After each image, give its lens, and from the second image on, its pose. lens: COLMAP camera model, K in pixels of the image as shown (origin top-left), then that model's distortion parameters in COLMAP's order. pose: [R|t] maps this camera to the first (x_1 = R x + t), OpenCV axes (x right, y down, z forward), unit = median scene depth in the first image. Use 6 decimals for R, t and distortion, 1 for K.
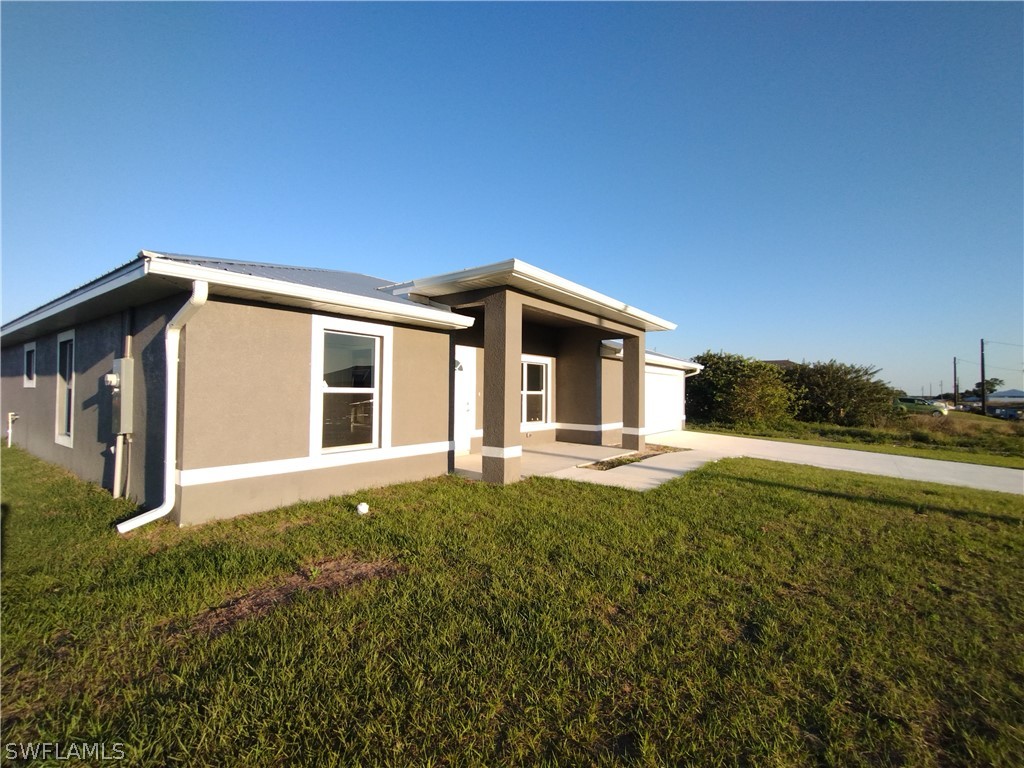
lens RADIAL K [[427.3, 0, 512.0], [0, 427.3, 384.0], [0, 0, 1]] dist [0.001698, 0.000155]
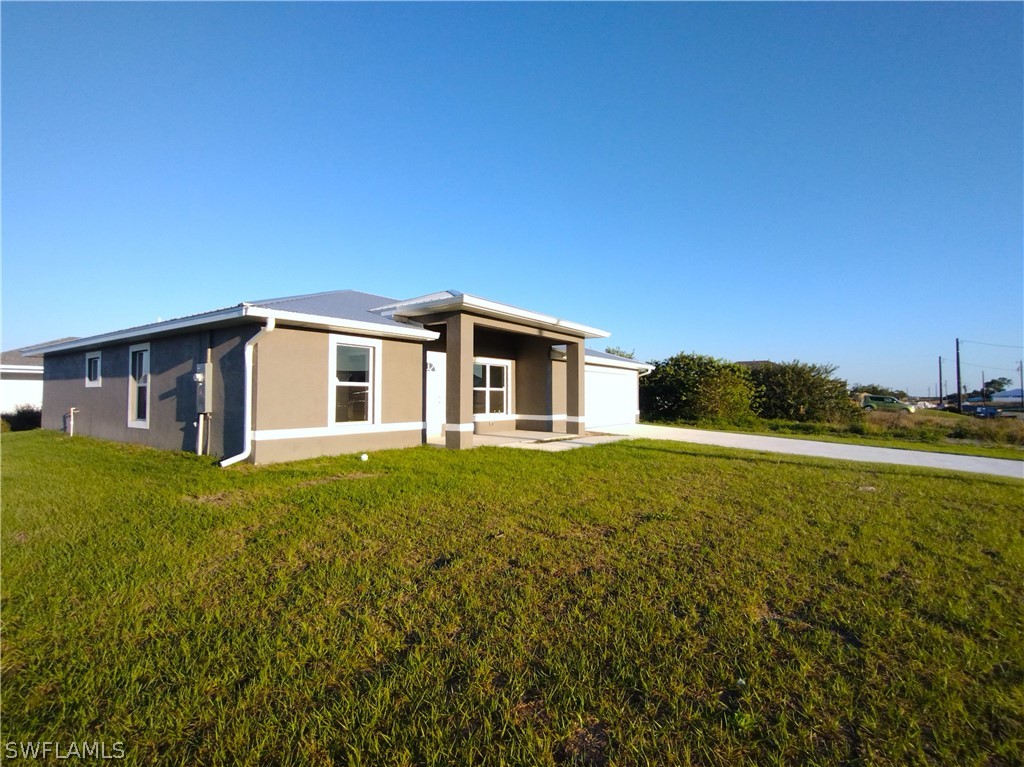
lens RADIAL K [[467.3, 0, 511.0], [0, 467.3, 378.1], [0, 0, 1]] dist [-0.003246, 0.000060]
pose [[0.999884, -0.008148, 0.012887, 0.119784], [0.008438, 0.999709, -0.022593, 0.029777], [-0.012699, 0.022699, 0.999662, -0.511416]]
